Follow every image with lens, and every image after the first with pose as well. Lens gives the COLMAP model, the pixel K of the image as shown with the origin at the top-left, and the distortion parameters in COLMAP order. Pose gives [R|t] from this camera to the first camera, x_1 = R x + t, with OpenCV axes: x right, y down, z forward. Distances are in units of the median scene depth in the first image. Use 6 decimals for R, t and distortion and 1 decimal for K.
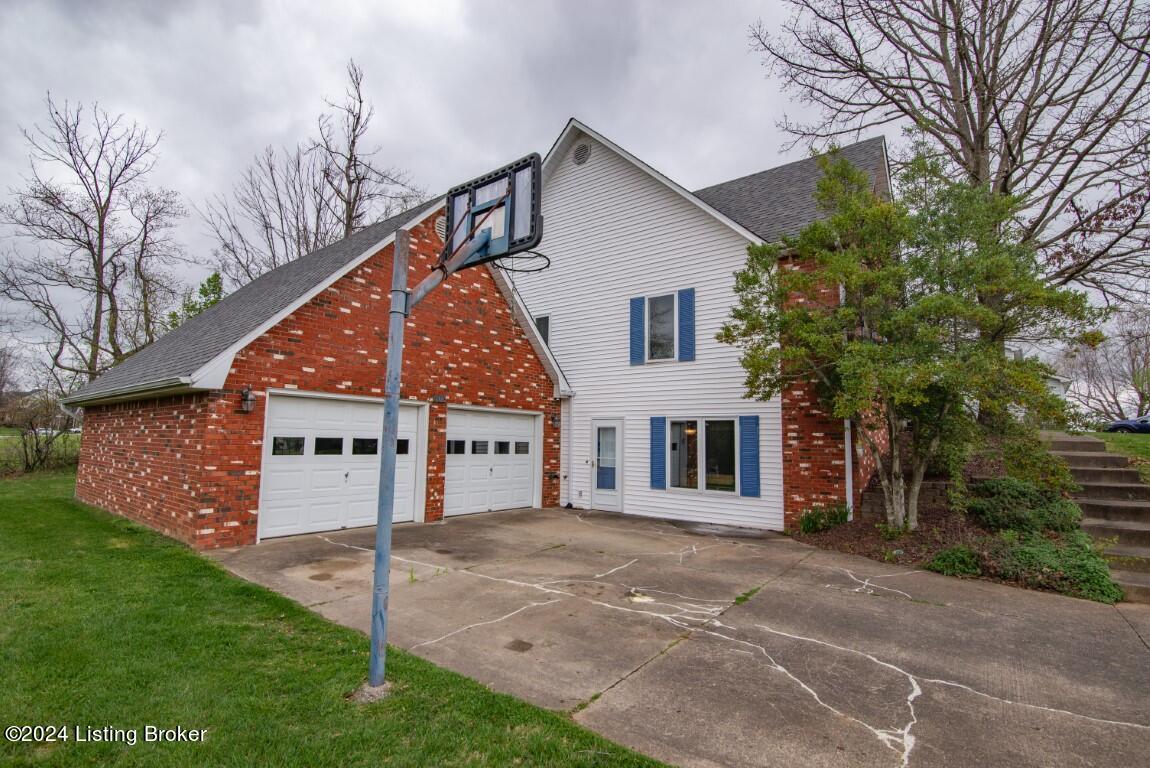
lens RADIAL K [[542.3, 0, 577.5], [0, 542.3, 385.3], [0, 0, 1]] dist [-0.001395, -0.001274]
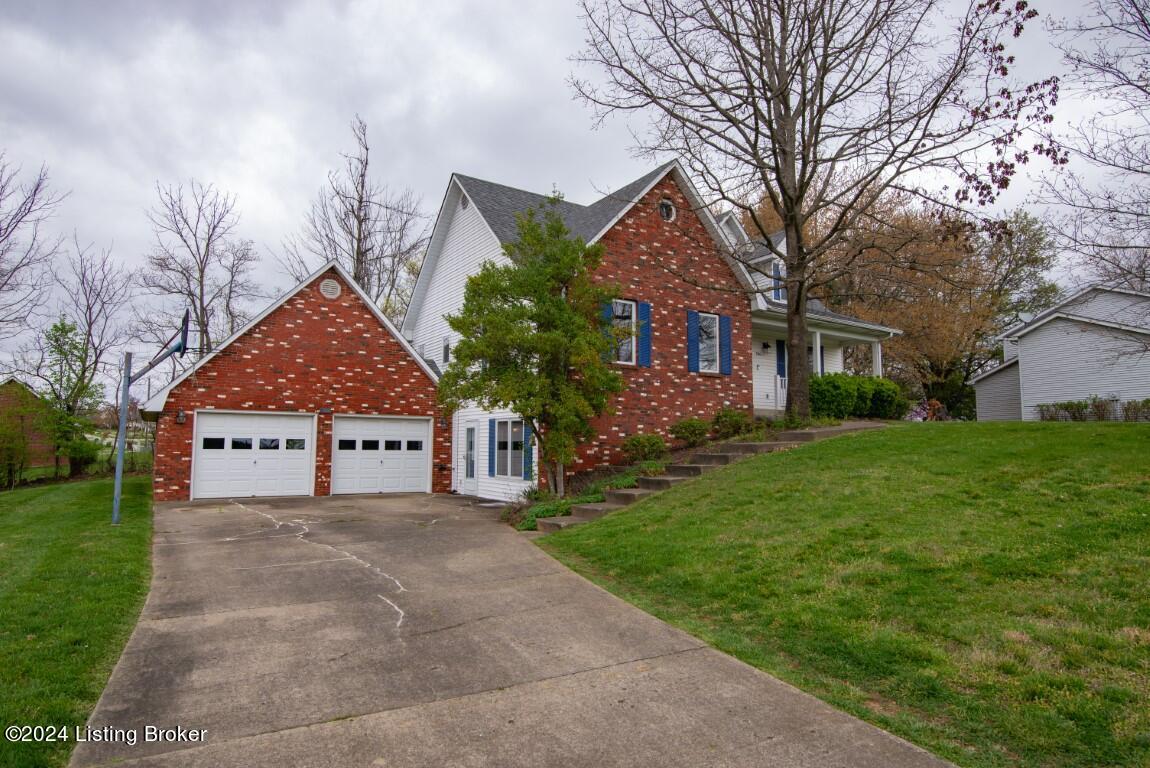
lens RADIAL K [[677.1, 0, 570.0], [0, 677.1, 384.8], [0, 0, 1]] dist [0.000316, 0.001338]
pose [[0.945886, -0.042466, -0.321709, 0.932319], [0.044880, 0.998992, 0.000089, -0.013297], [0.321381, -0.014523, 0.946839, -0.473794]]
